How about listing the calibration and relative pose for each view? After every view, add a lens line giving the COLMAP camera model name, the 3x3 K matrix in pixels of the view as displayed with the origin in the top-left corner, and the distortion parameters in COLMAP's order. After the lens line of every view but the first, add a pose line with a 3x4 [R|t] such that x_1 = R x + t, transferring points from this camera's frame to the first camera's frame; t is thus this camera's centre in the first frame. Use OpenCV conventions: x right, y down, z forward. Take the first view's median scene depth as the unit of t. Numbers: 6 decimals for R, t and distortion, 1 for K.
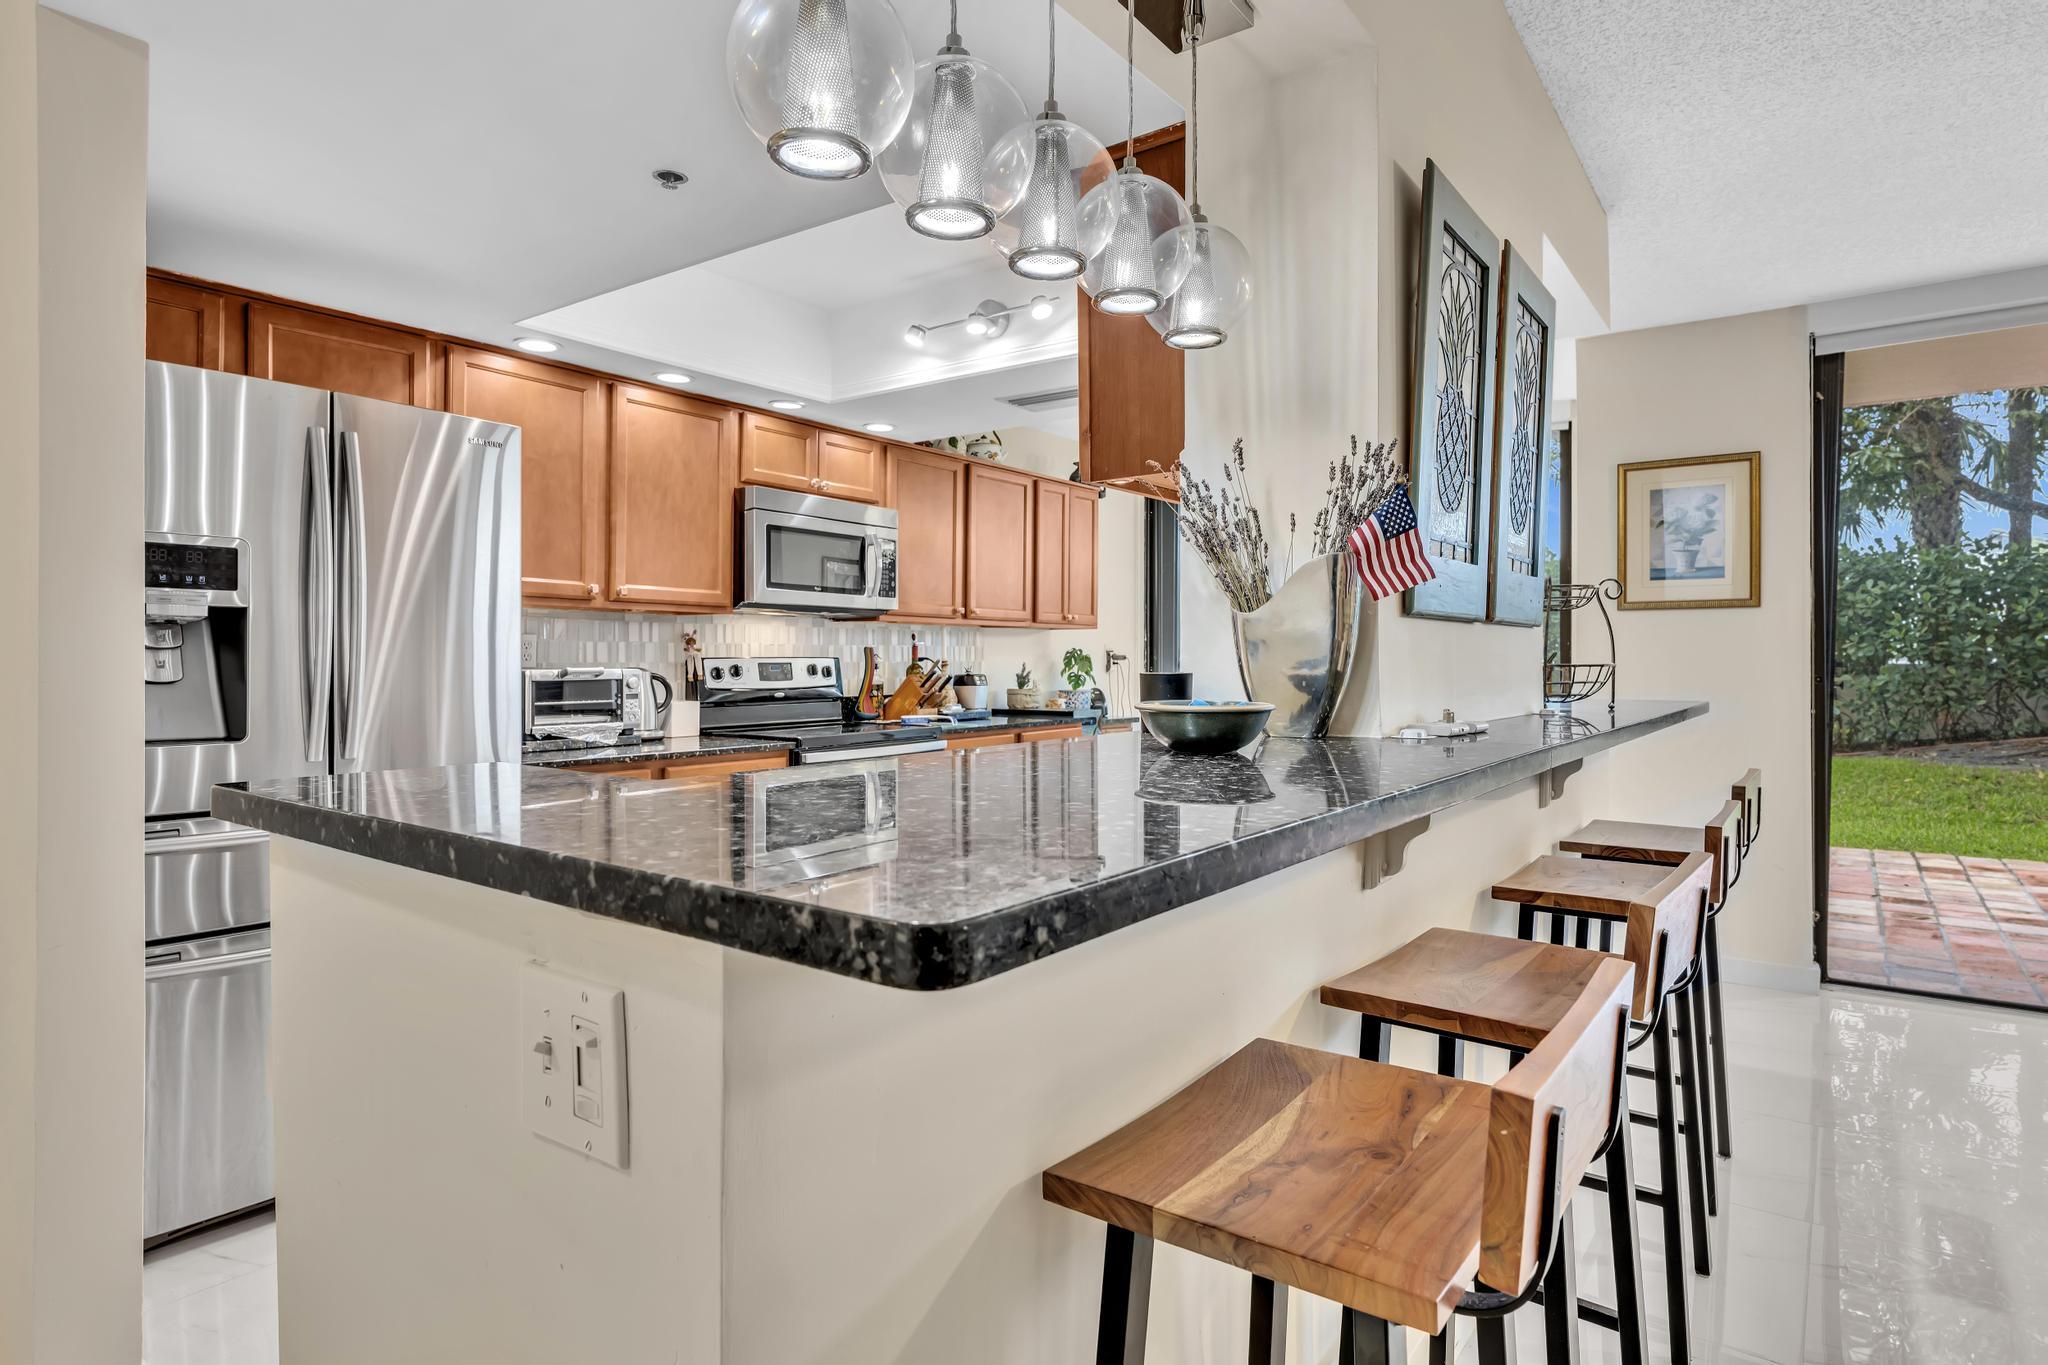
lens RADIAL K [[1121.3, 0, 1024.0], [0, 1121.3, 682.5], [0, 0, 1]] dist [-0.000729, -0.000154]
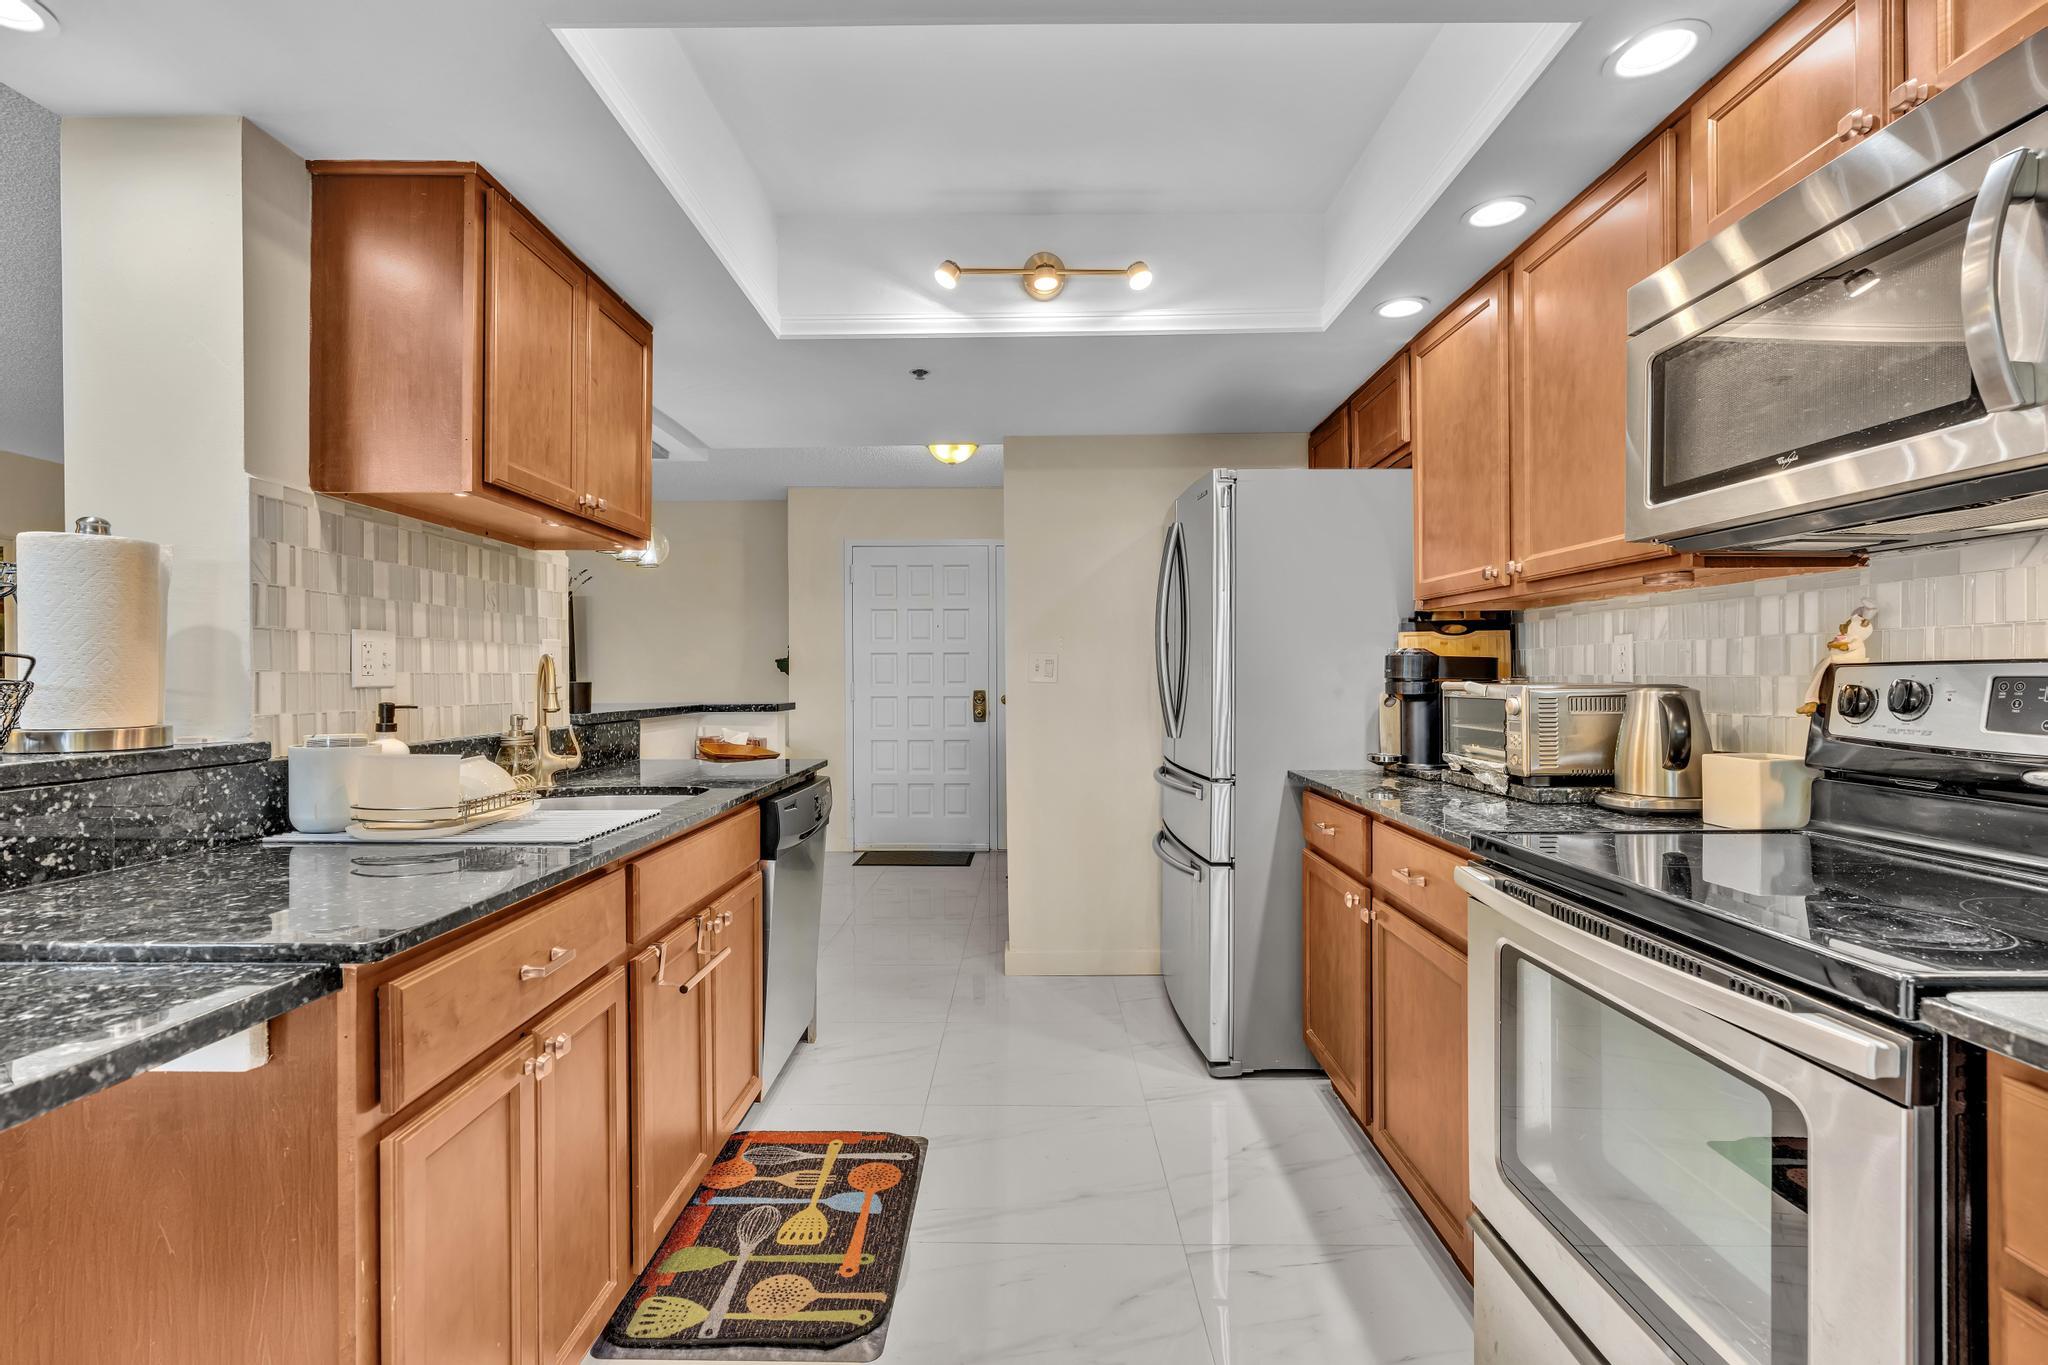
lens RADIAL K [[910.2, 0, 1024.0], [0, 910.2, 682.5], [0, 0, 1]] dist [-0.003583, 0.000086]
pose [[-0.809154, 0.007066, -0.587554, 0.163316], [-0.006252, 0.999768, 0.020633, -0.020227], [0.587563, 0.020369, -0.808922, 1.088018]]
